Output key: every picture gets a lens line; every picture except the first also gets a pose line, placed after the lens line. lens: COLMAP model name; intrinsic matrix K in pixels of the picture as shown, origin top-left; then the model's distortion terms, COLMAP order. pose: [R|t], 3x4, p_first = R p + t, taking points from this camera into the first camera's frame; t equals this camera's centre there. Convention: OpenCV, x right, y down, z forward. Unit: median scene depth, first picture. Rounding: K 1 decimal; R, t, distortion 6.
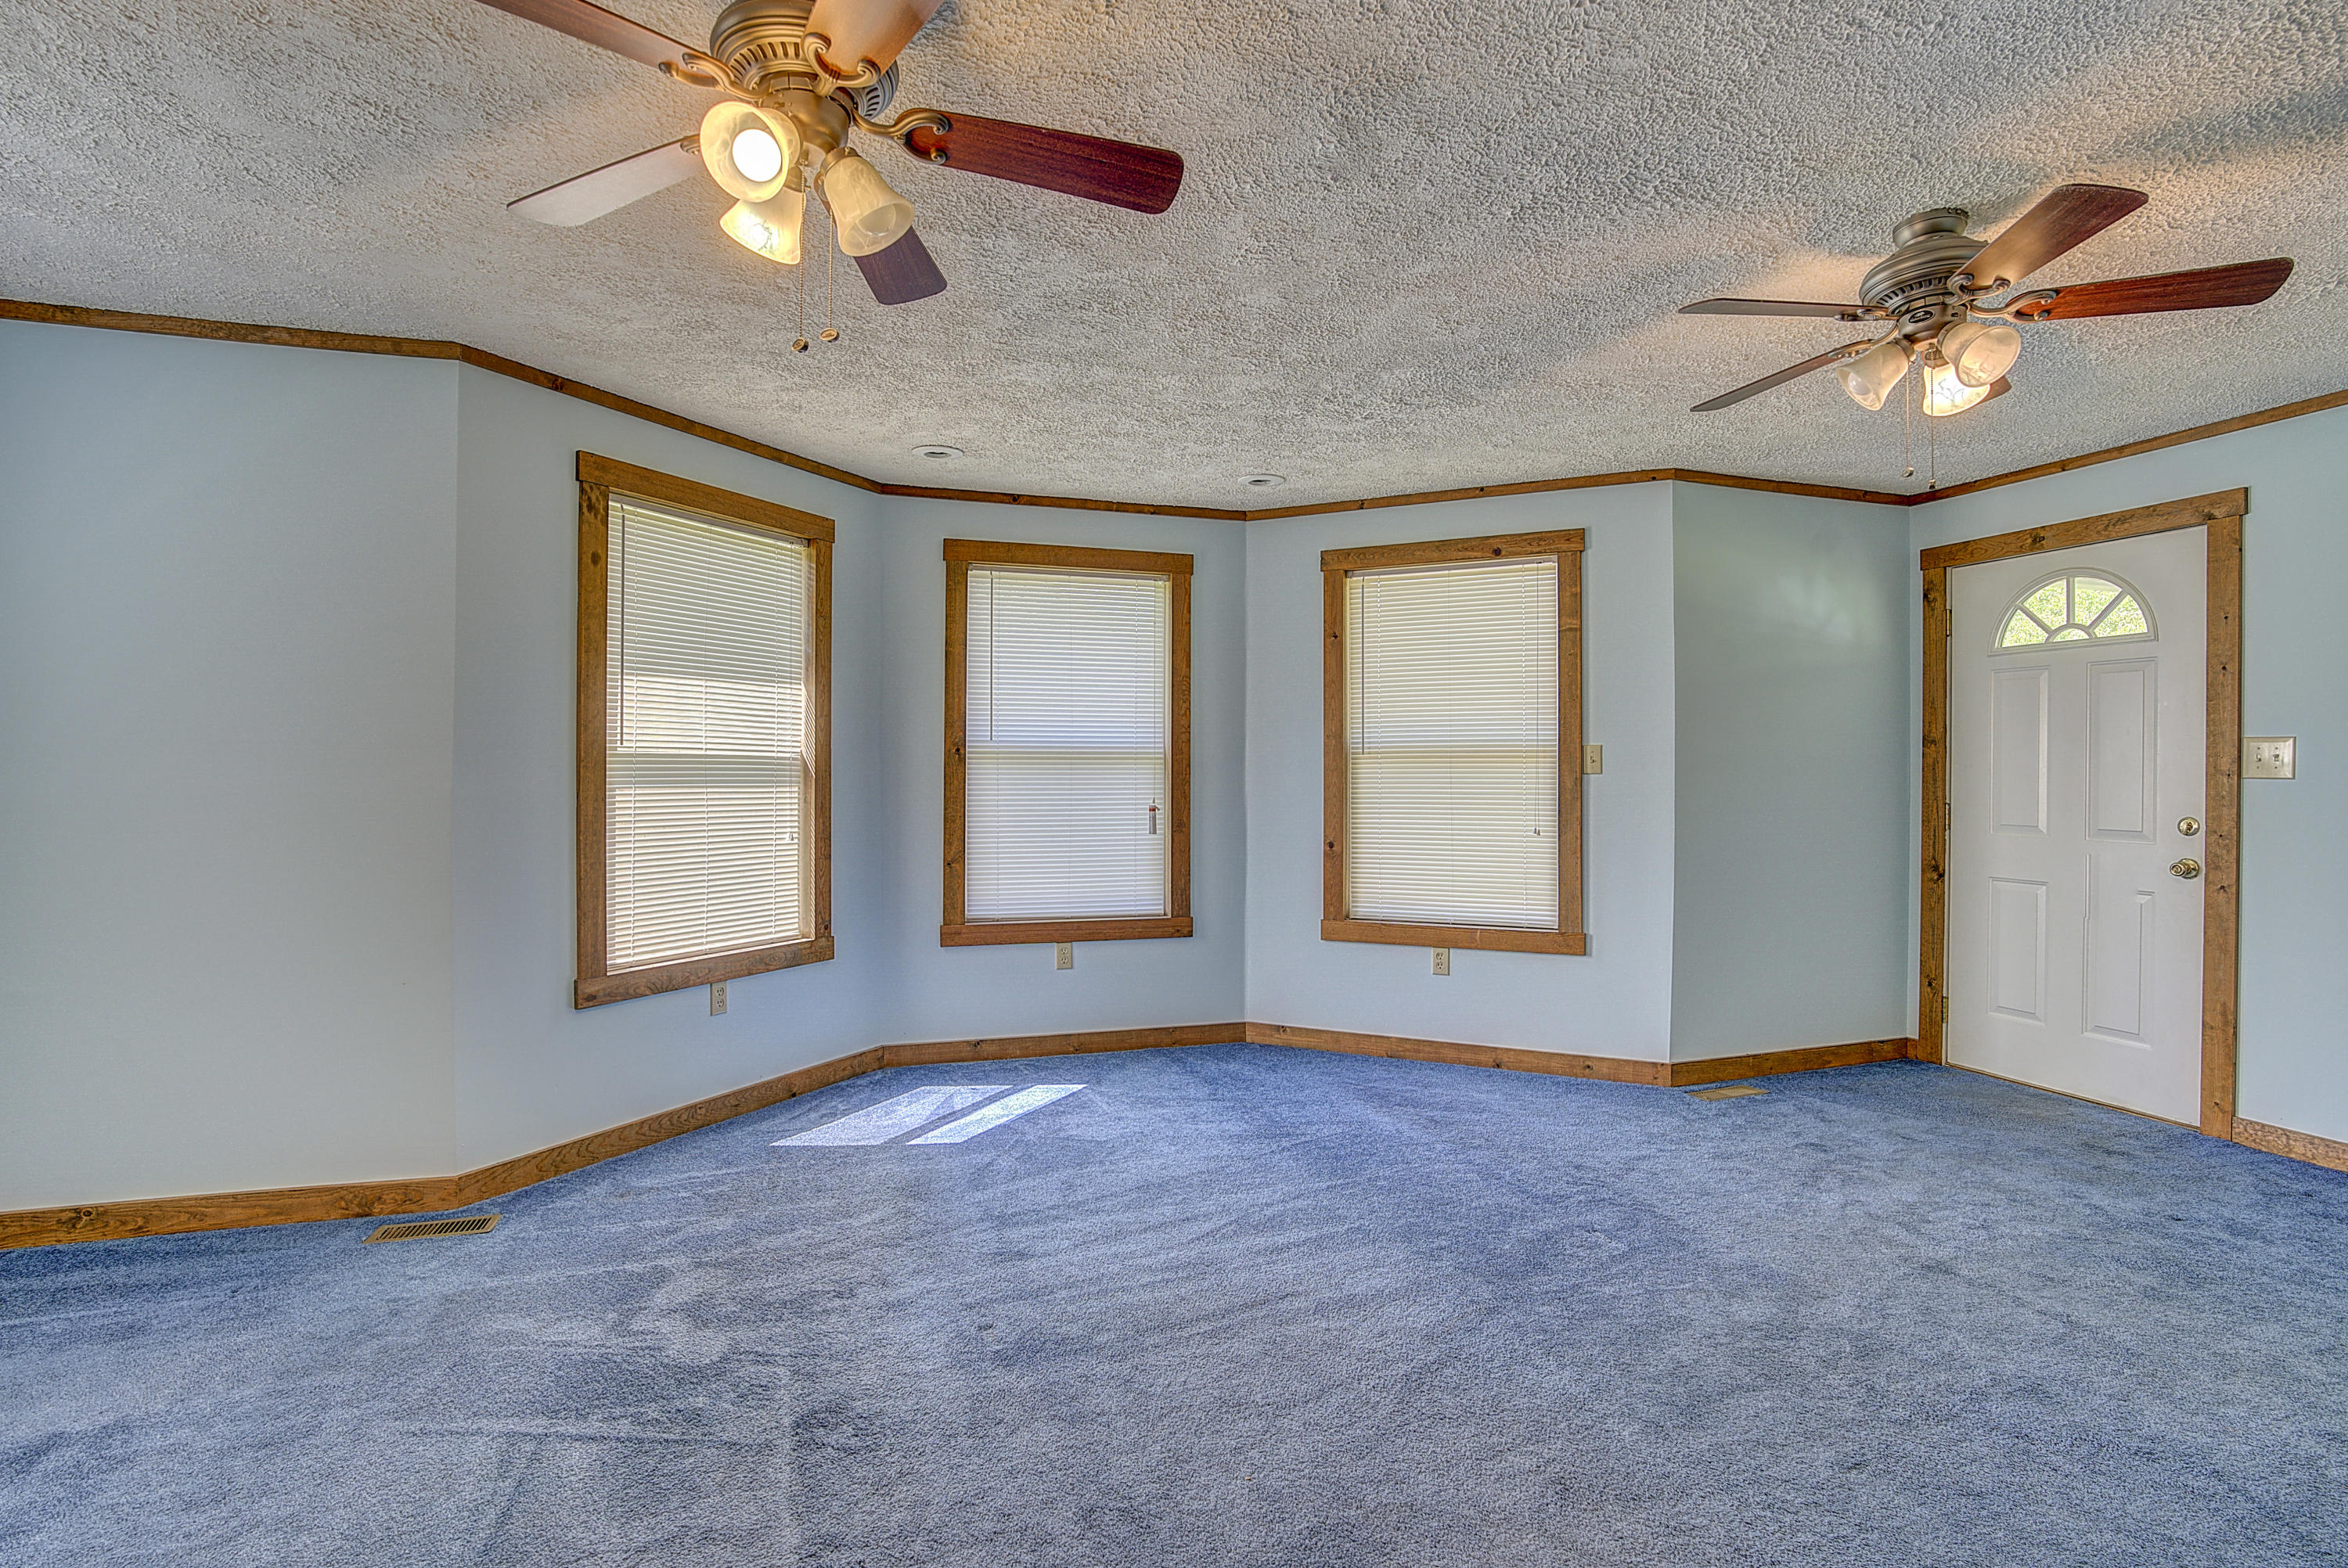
lens RADIAL K [[1107.5, 0, 1231.2], [0, 1107.5, 767.2], [0, 0, 1]] dist [-0.040743, 0.000677]
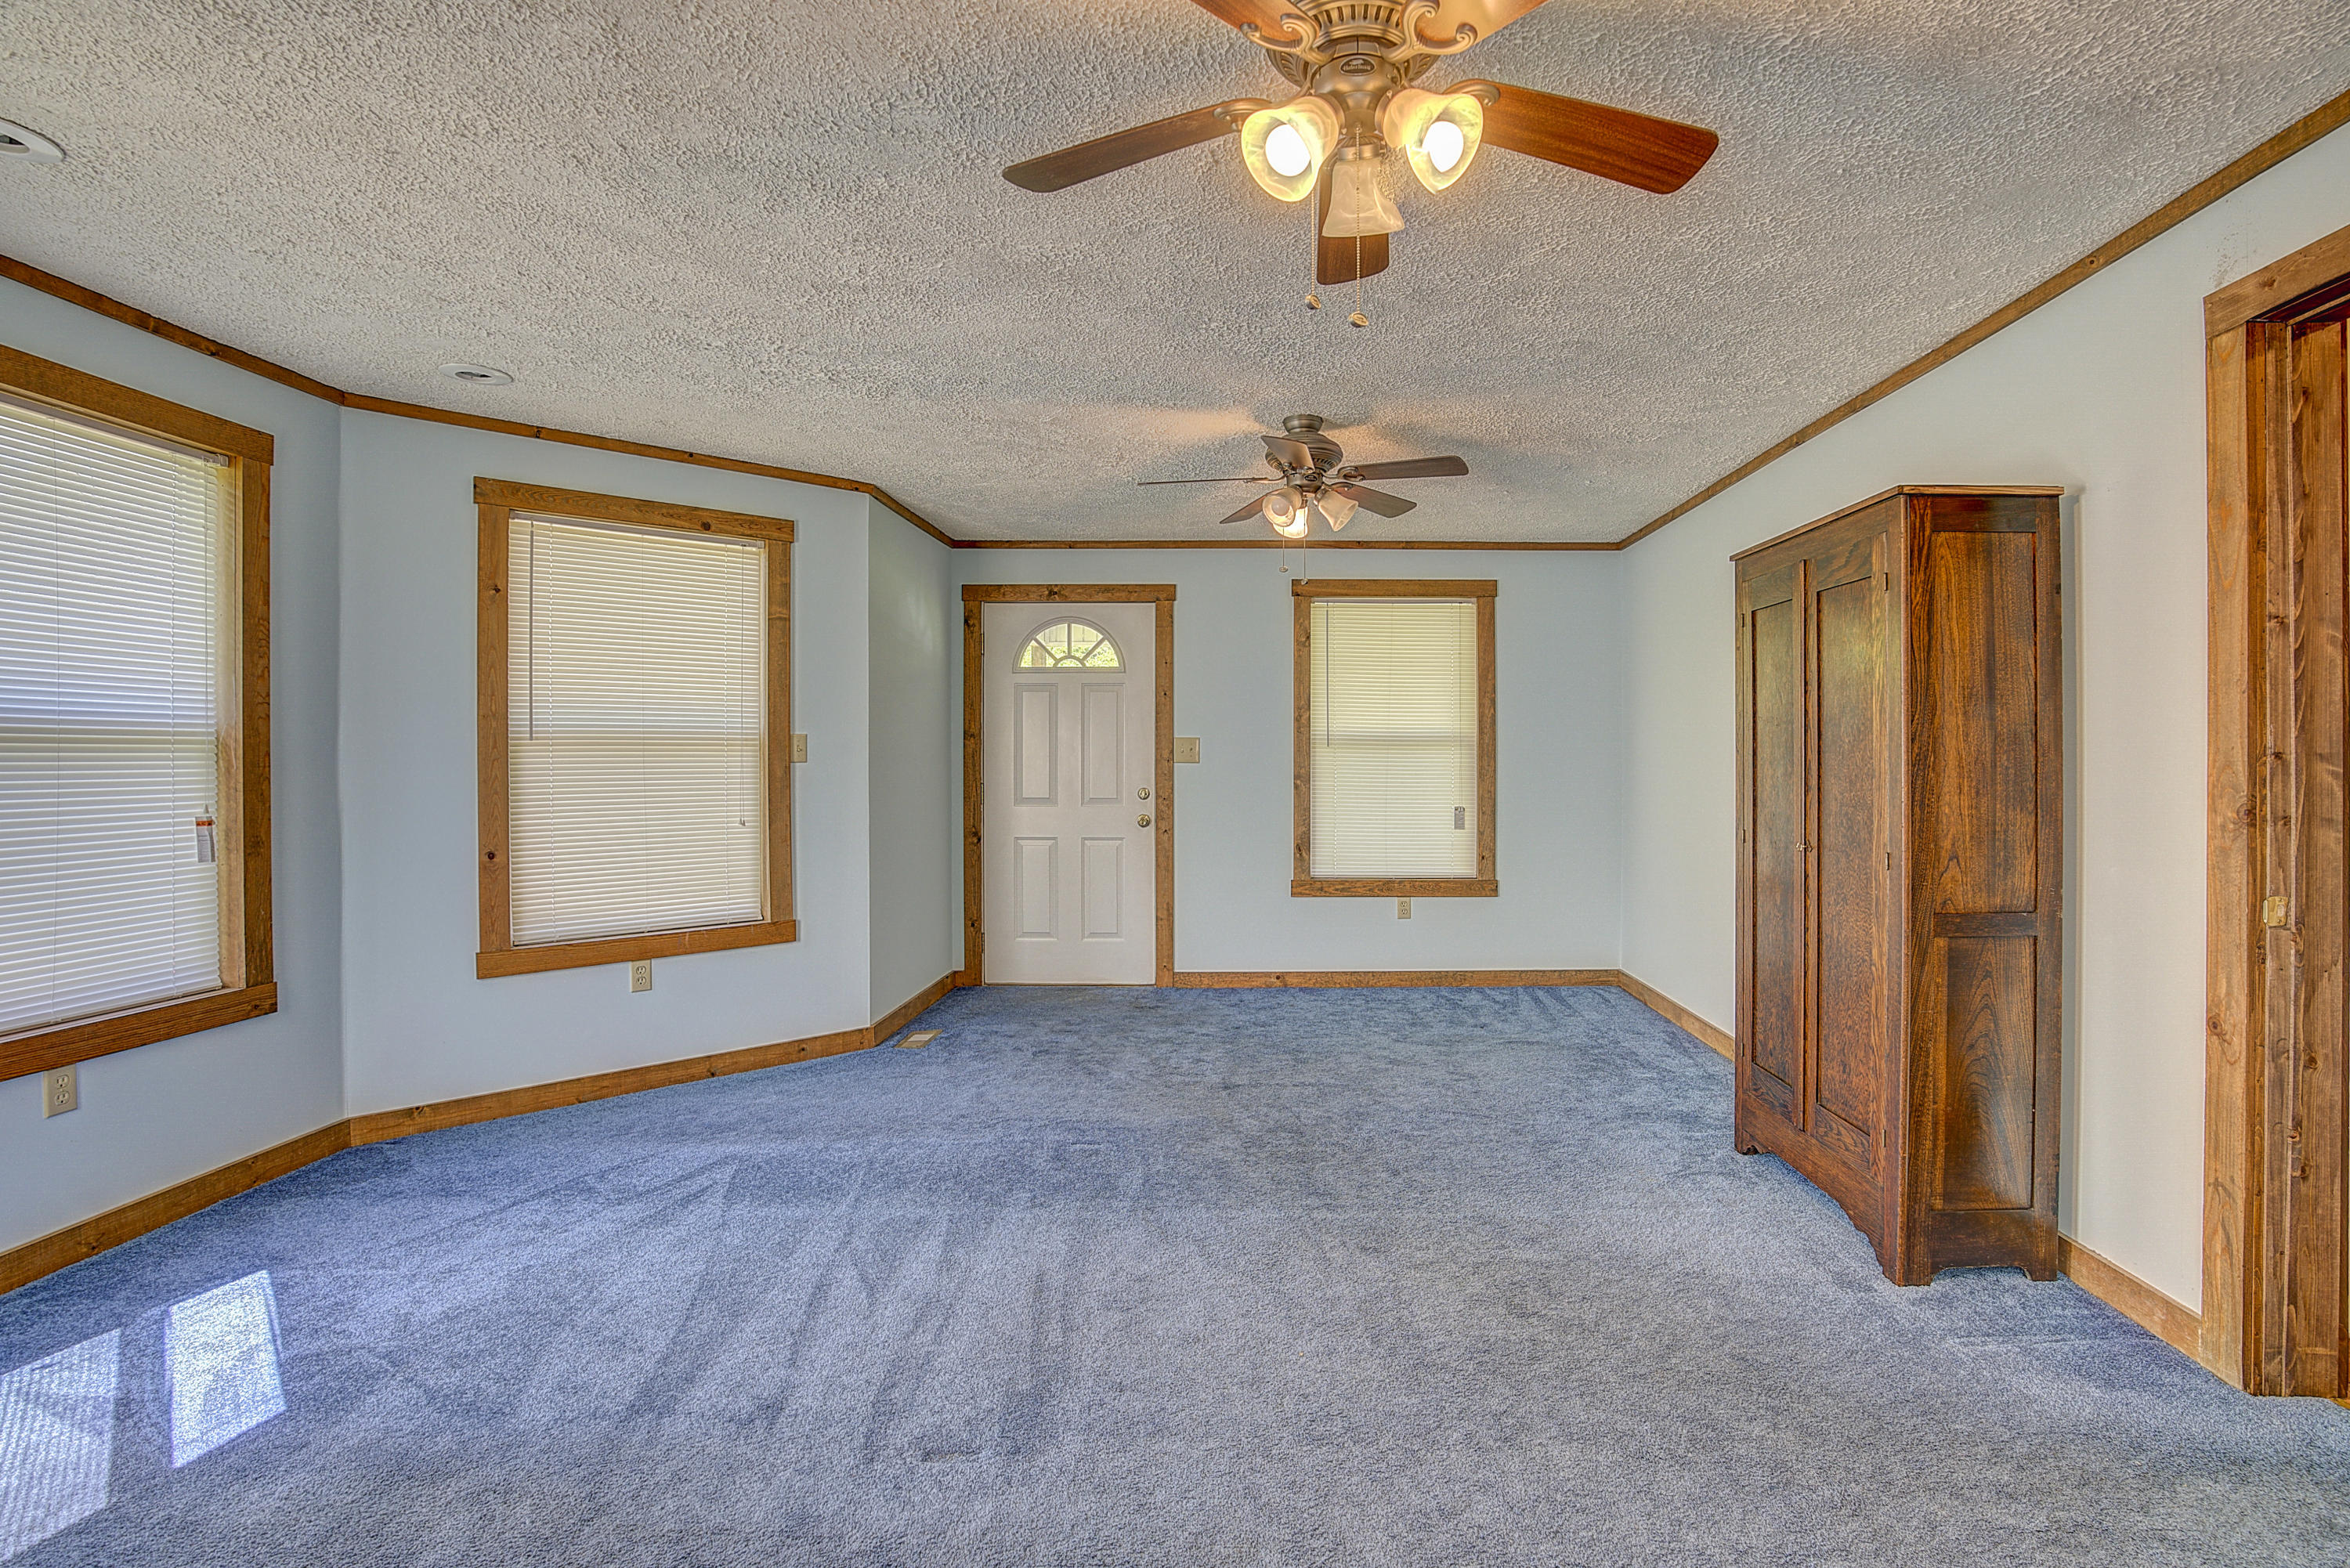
lens RADIAL K [[1117.7, 0, 1173.0], [0, 1117.7, 740.4], [0, 0, 1]] dist [-0.075823, 0.029508]
pose [[0.362621, 0.012448, 0.931854, -0.521720], [0.000893, 0.999906, -0.013705, 0.000138], [-0.931936, 0.005802, 0.362576, 0.315413]]
